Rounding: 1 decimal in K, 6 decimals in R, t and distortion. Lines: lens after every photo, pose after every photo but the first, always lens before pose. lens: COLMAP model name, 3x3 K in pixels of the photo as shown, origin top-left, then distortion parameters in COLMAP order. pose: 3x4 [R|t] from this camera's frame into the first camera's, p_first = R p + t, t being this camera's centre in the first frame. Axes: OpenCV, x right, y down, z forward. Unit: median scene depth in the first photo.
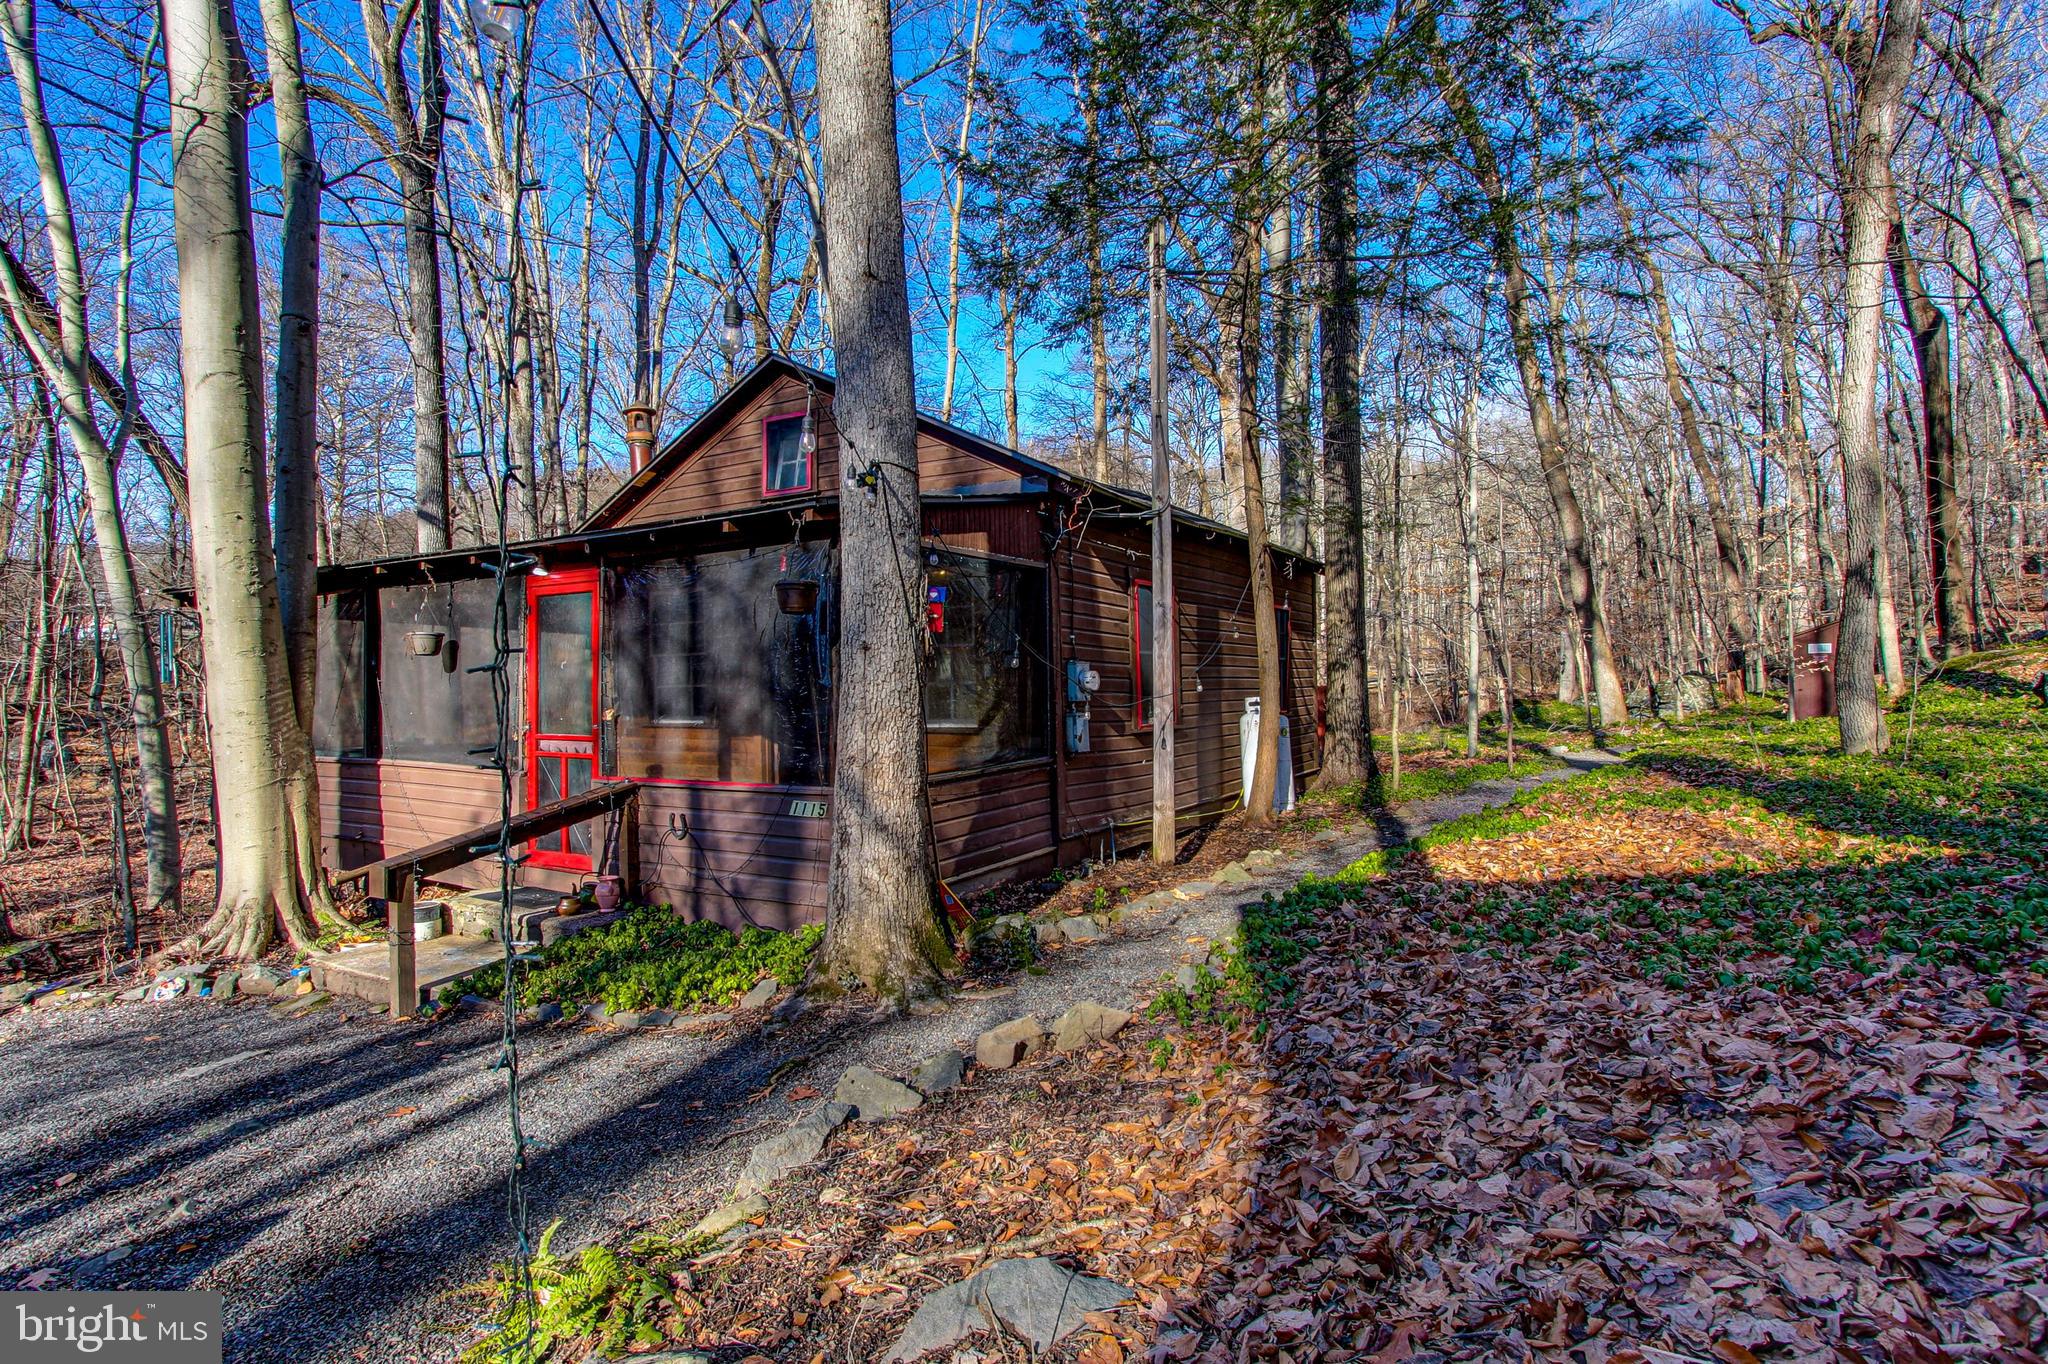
lens RADIAL K [[1084.4, 0, 1024.0], [0, 1084.4, 682.0], [0, 0, 1]] dist [0.014060, 0.002211]
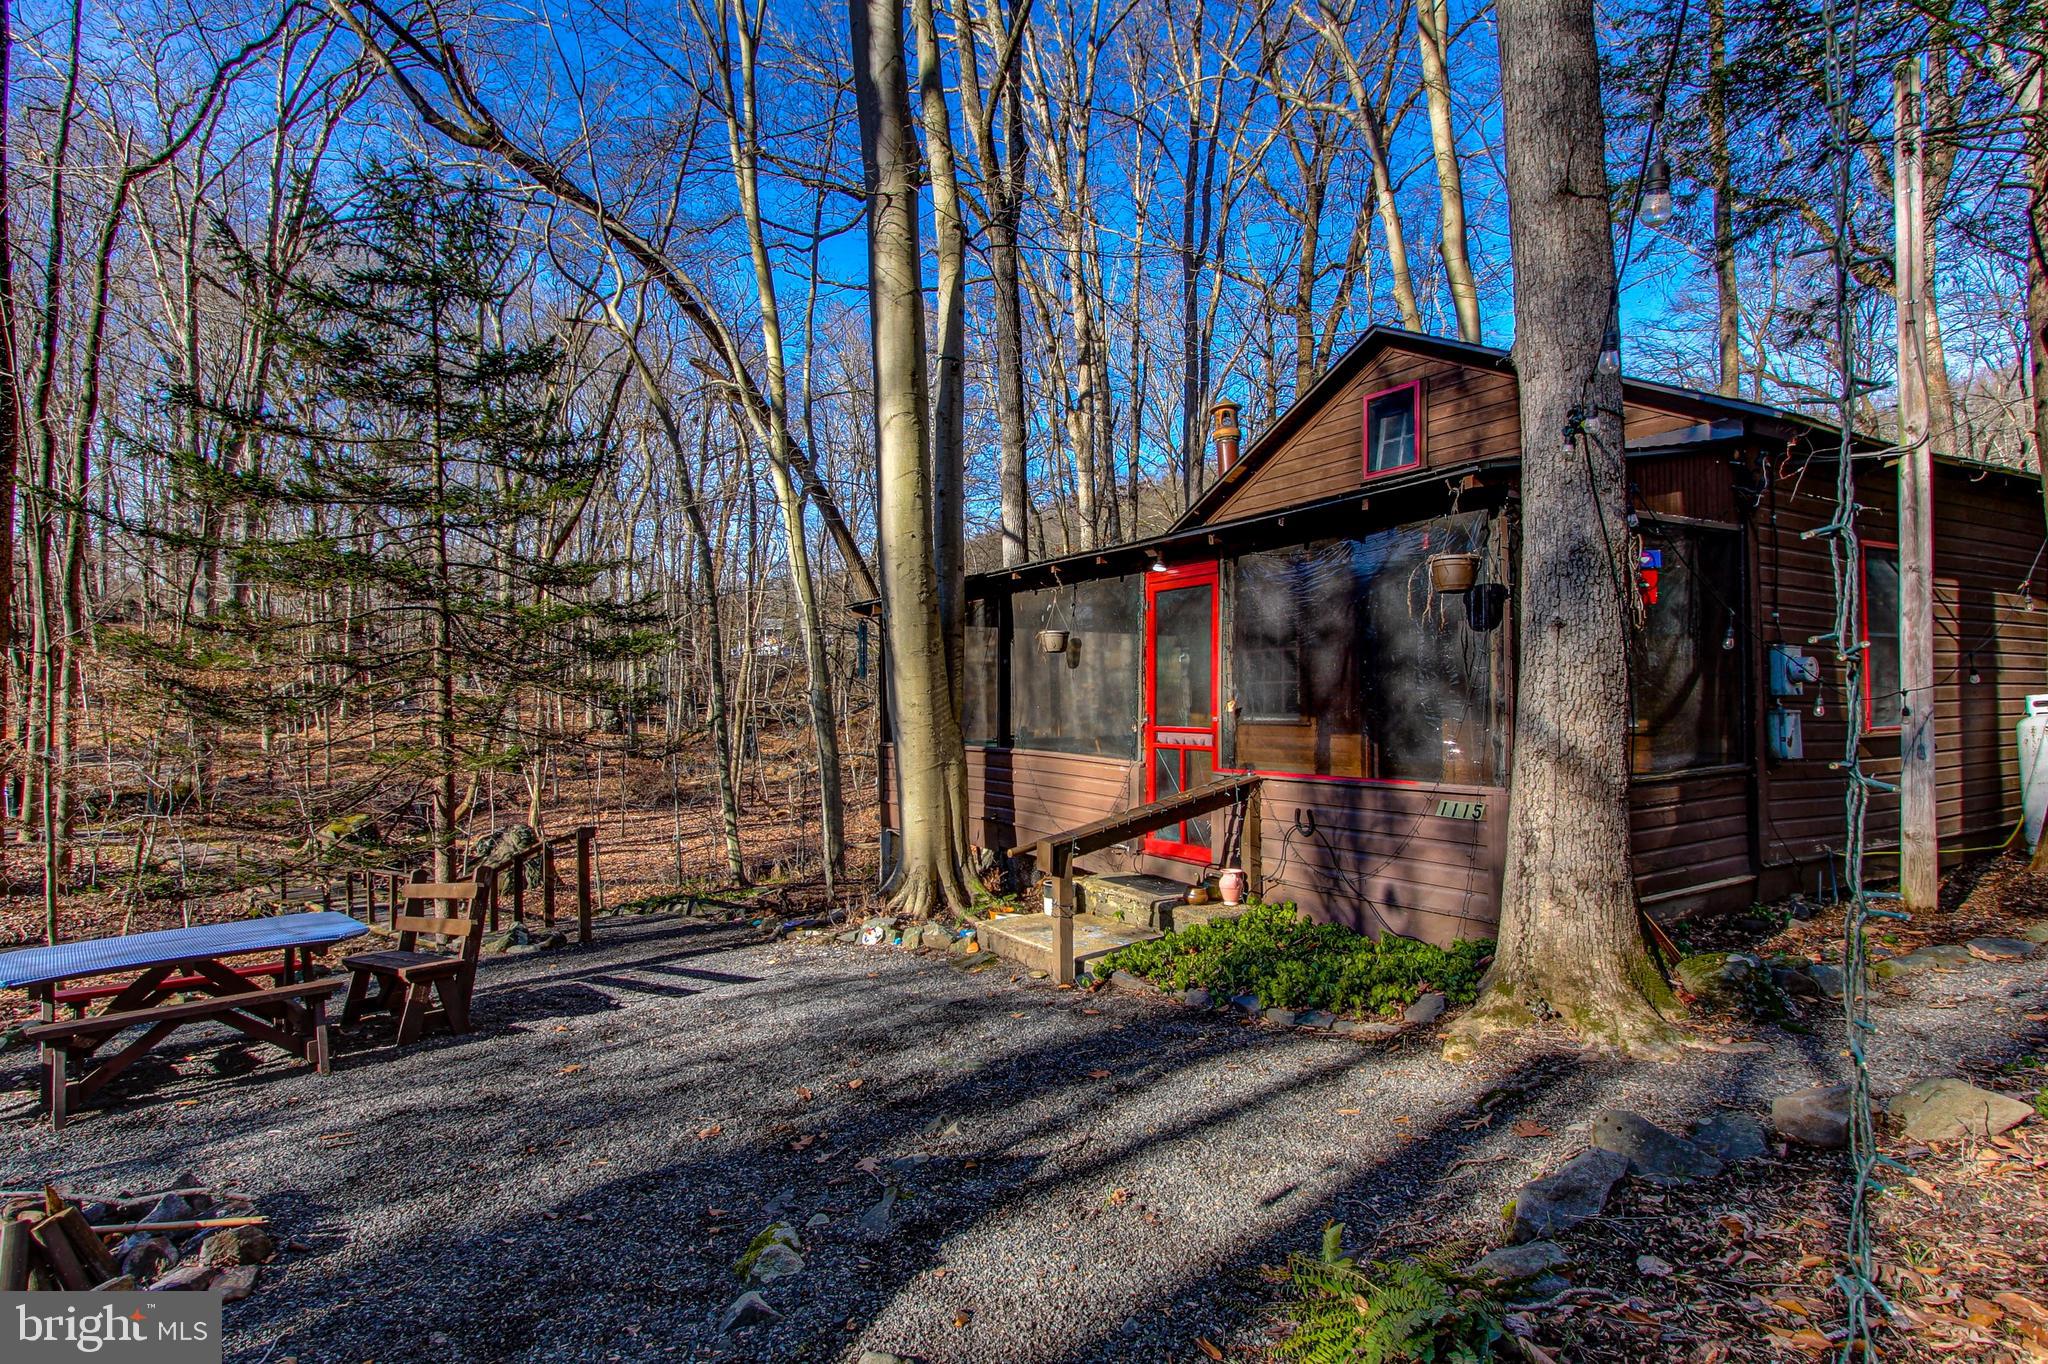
lens RADIAL K [[1008.1, 0, 853.9], [0, 1008.1, 711.2], [0, 0, 1]] dist [0.001228, 0.002693]
pose [[0.880909, -0.005383, -0.473255, -0.251170], [0.003869, 0.999984, -0.004174, 0.037139], [0.473270, 0.001846, 0.880916, 0.024883]]
